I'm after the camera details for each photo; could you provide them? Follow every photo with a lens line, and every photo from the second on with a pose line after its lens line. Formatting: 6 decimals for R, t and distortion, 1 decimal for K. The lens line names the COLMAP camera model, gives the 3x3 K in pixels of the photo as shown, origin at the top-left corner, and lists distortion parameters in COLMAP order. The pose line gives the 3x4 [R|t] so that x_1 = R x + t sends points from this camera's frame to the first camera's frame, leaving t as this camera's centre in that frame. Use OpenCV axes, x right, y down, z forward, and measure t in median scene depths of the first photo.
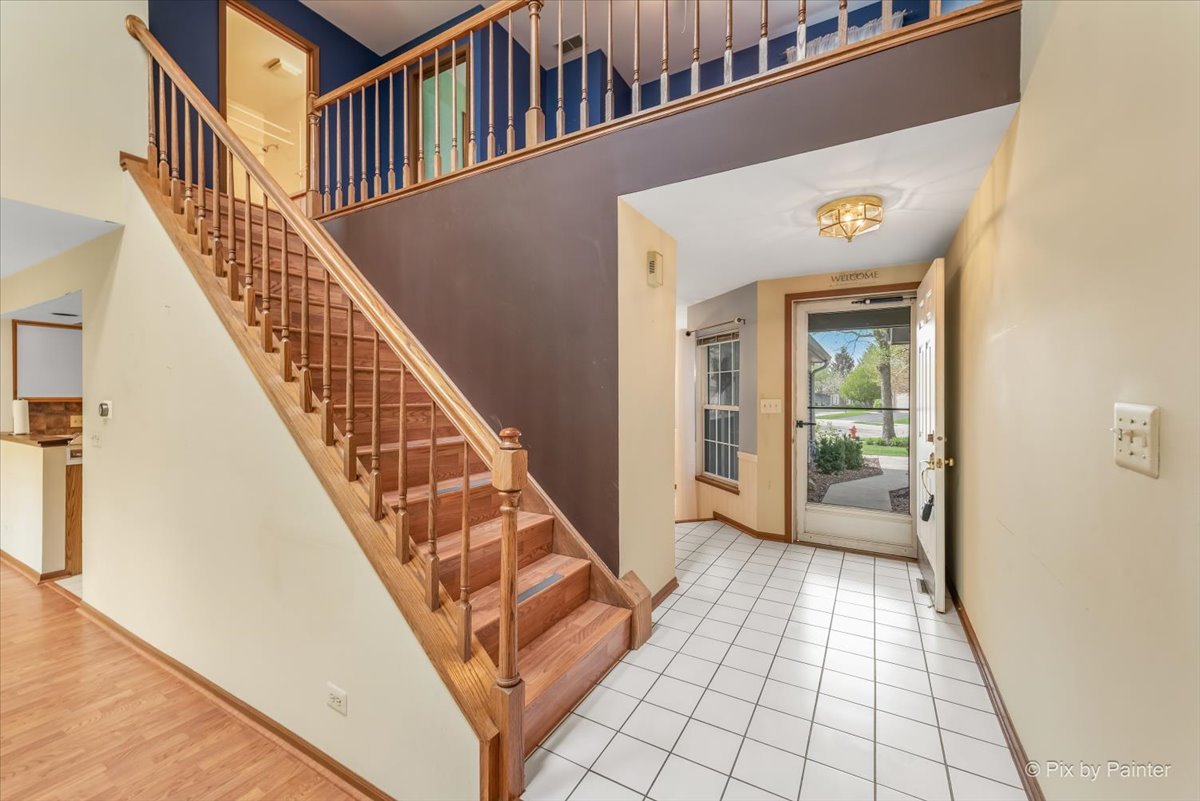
lens RADIAL K [[476.9, 0, 601.1], [0, 476.9, 395.9], [0, 0, 1]] dist [0.015237, -0.004462]
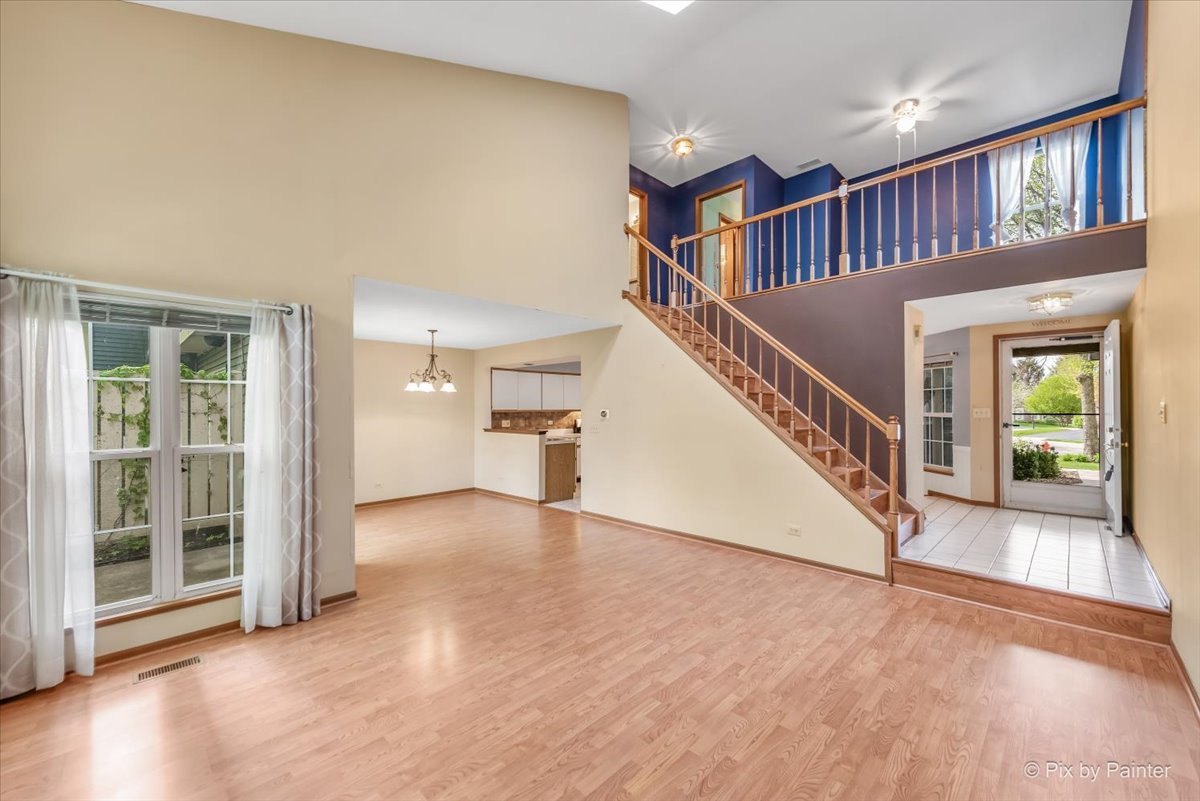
lens RADIAL K [[476.9, 0, 599.6], [0, 476.9, 409.4], [0, 0, 1]] dist [0.015237, -0.004462]
pose [[0.966539, -0.005034, -0.256471, -0.394193], [0.003660, 0.999976, -0.005833, 0.015005], [0.256494, 0.004699, 0.966534, -0.710913]]
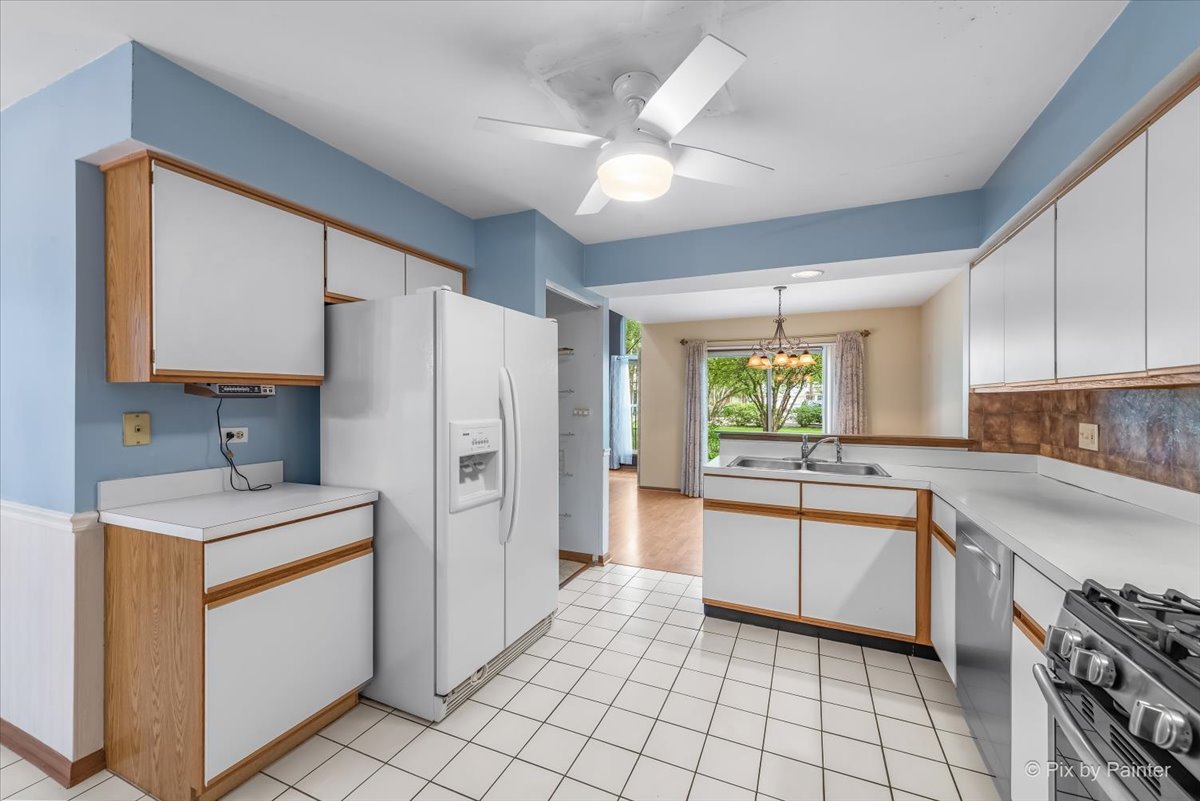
lens RADIAL K [[476.9, 0, 597.9], [0, 476.9, 399.8], [0, 0, 1]] dist [0.015237, -0.004462]
pose [[-0.994972, -0.002942, -0.100111, -0.737626], [-0.003634, 0.999971, 0.006735, 0.021410], [0.100088, 0.007065, -0.994953, 1.754628]]
